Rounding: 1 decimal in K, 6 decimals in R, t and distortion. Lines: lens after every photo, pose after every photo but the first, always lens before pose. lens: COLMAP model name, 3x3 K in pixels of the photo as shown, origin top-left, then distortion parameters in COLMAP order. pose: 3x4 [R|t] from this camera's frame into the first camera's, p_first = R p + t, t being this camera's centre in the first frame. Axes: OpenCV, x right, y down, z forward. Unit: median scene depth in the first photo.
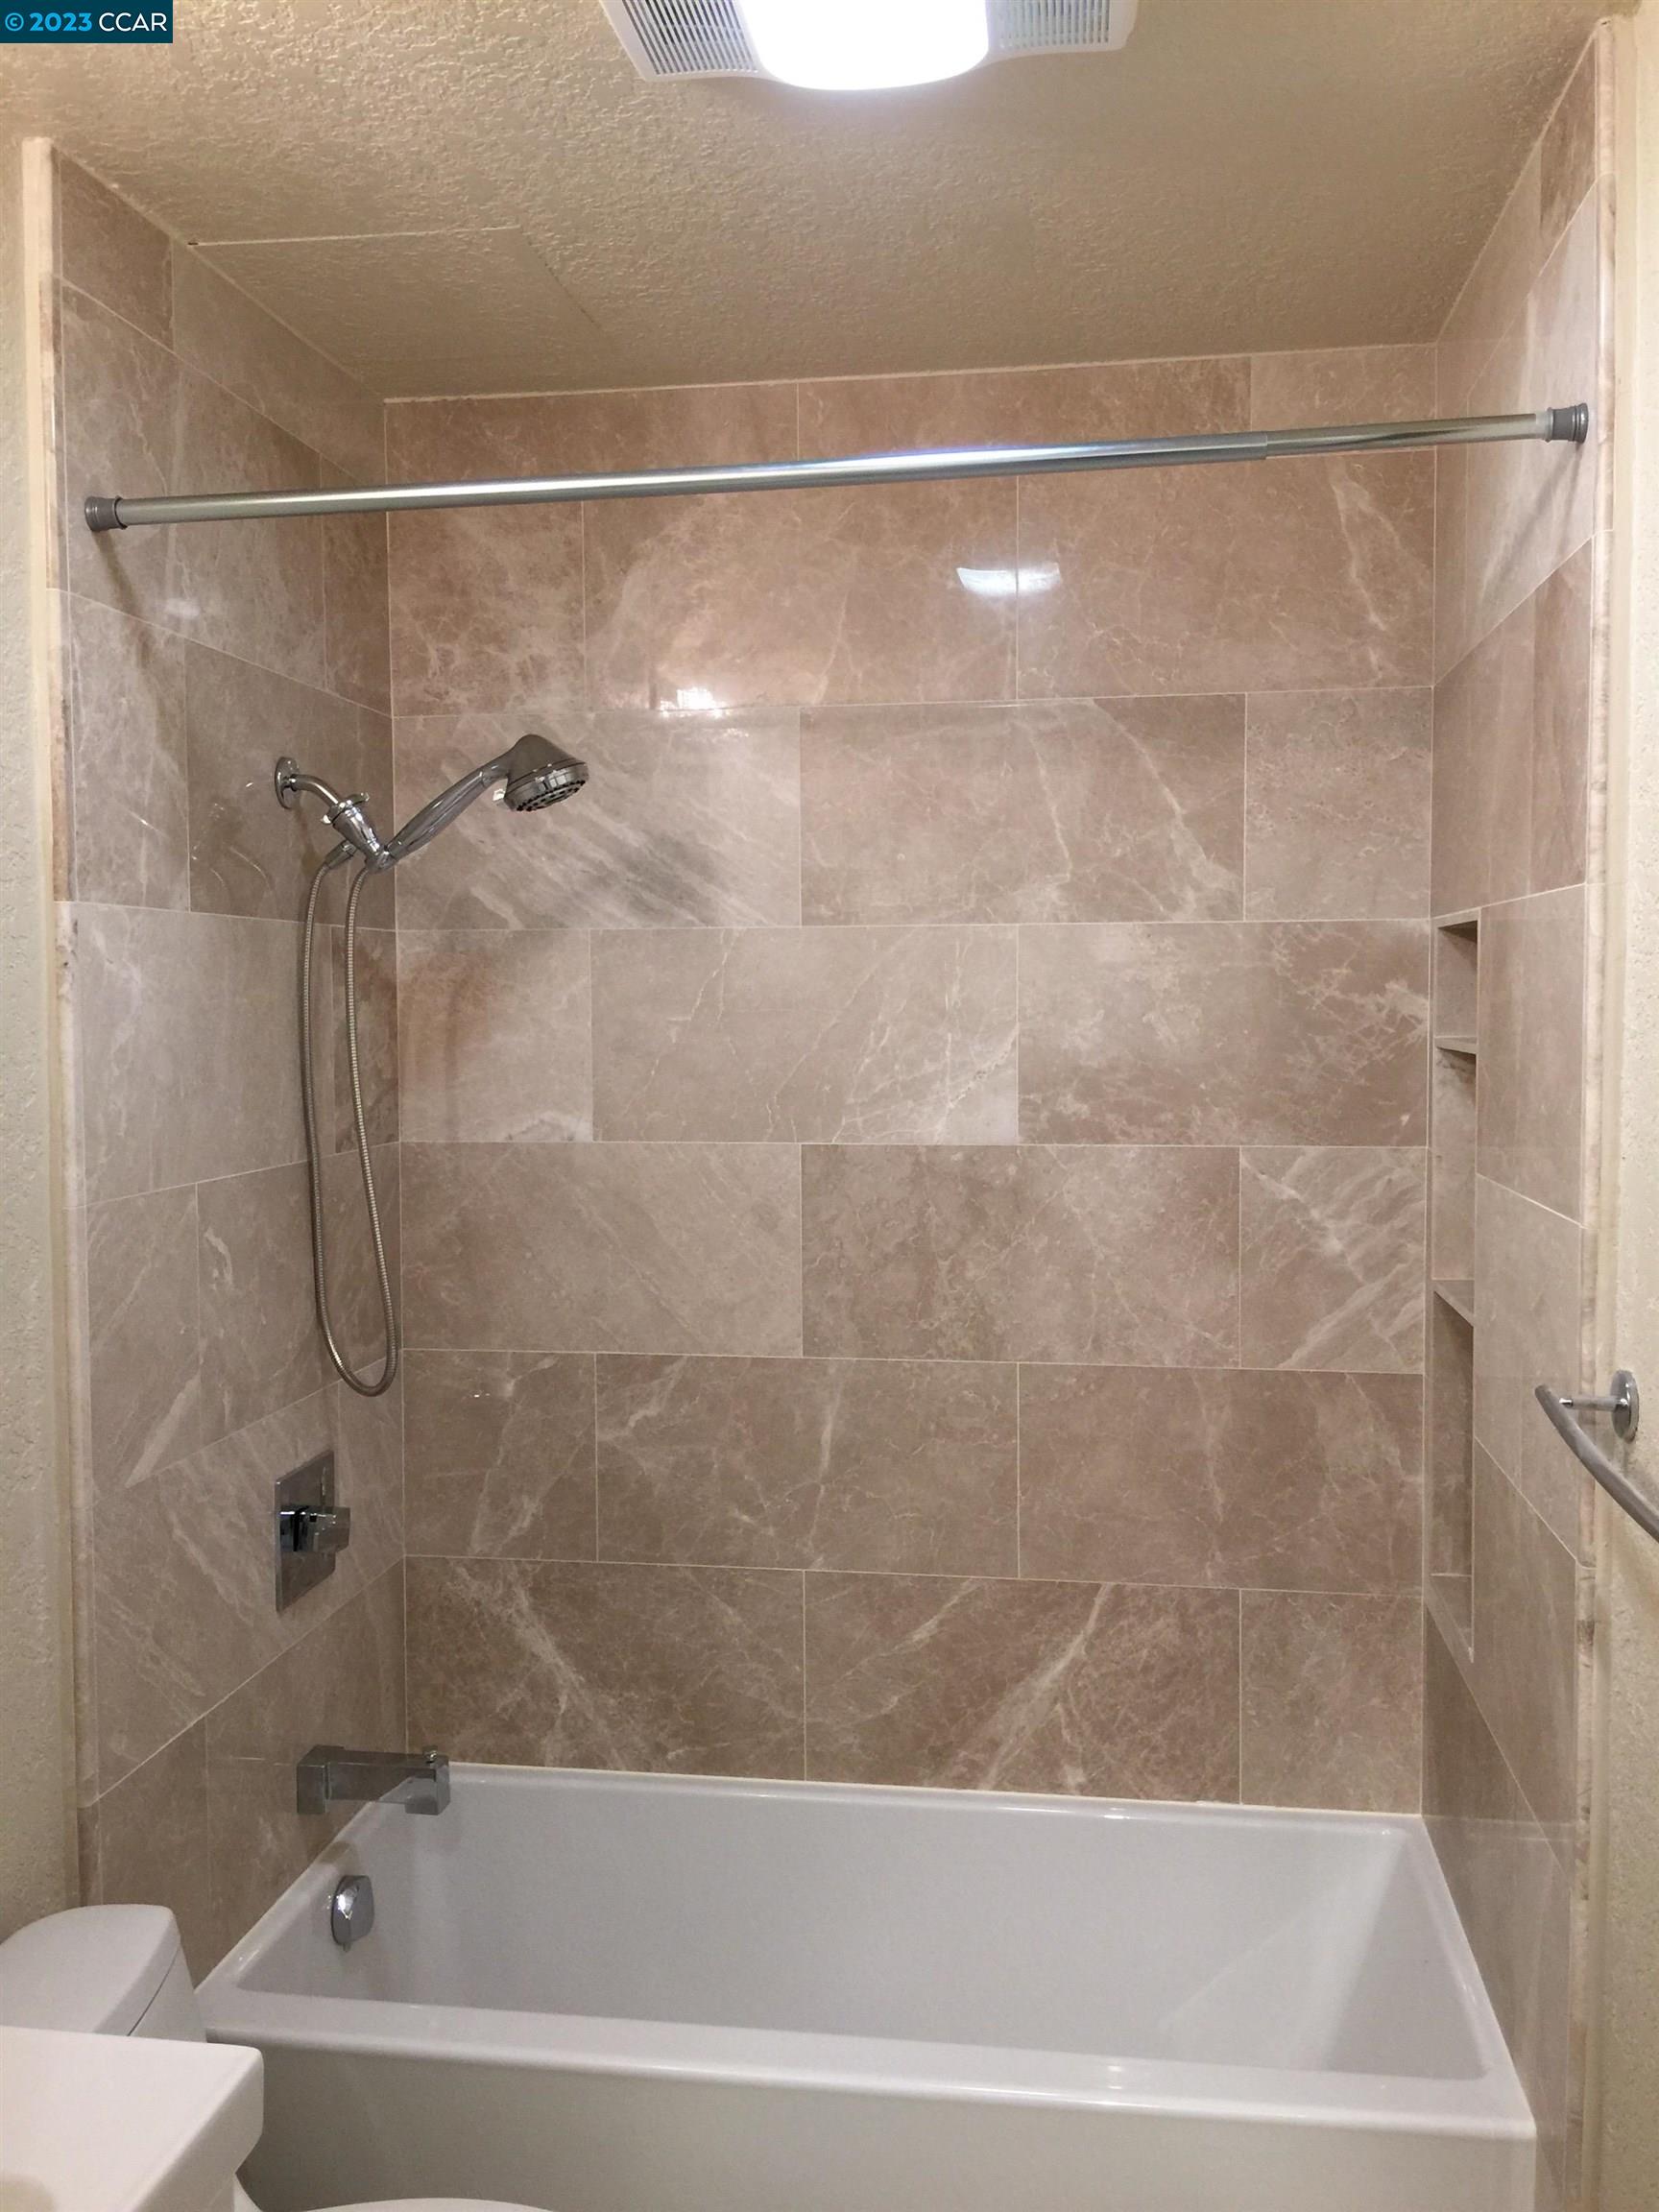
lens RADIAL K [[1865.2, 0, 829.5], [0, 1865.2, 1106.0], [0, 0, 1]] dist [0.086859, -0.147407]
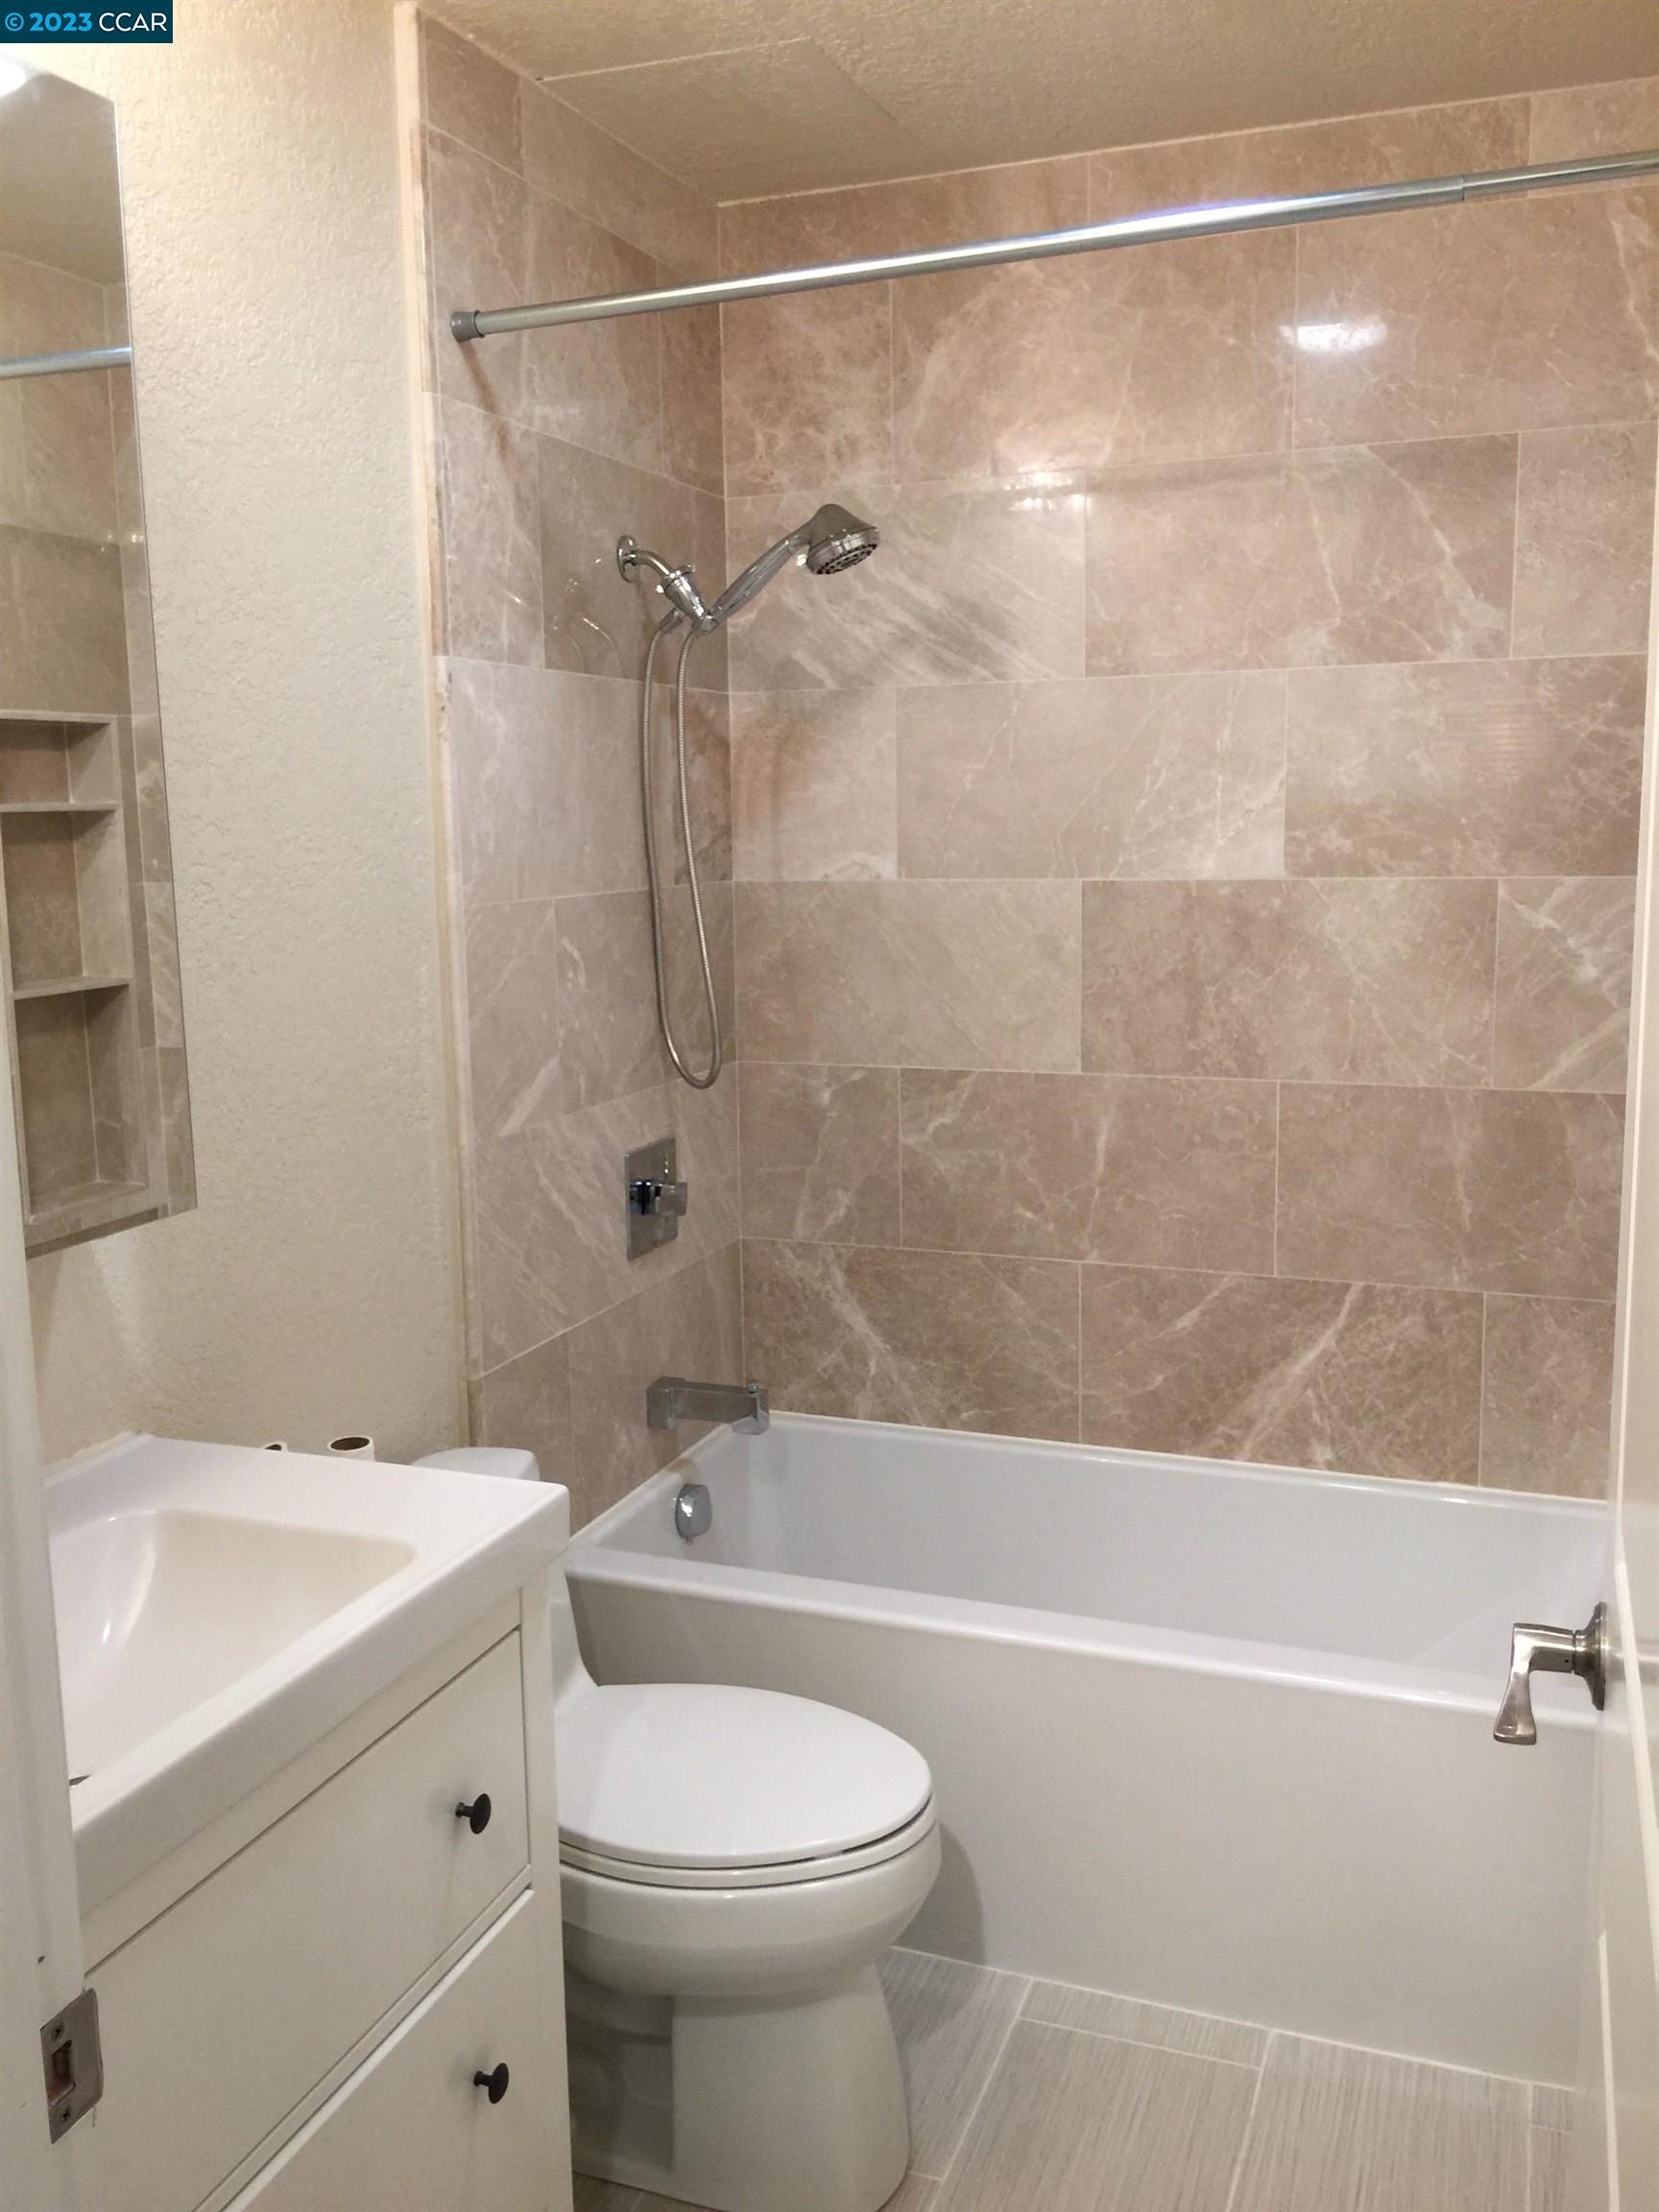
lens RADIAL K [[1865.2, 0, 829.5], [0, 1865.2, 1106.0], [0, 0, 1]] dist [0.086859, -0.147407]
pose [[0.976444, 0.023556, -0.214482, 0.081128], [-0.002067, 0.994998, 0.099870, 0.043892], [0.215762, -0.097074, 0.971609, -0.120368]]
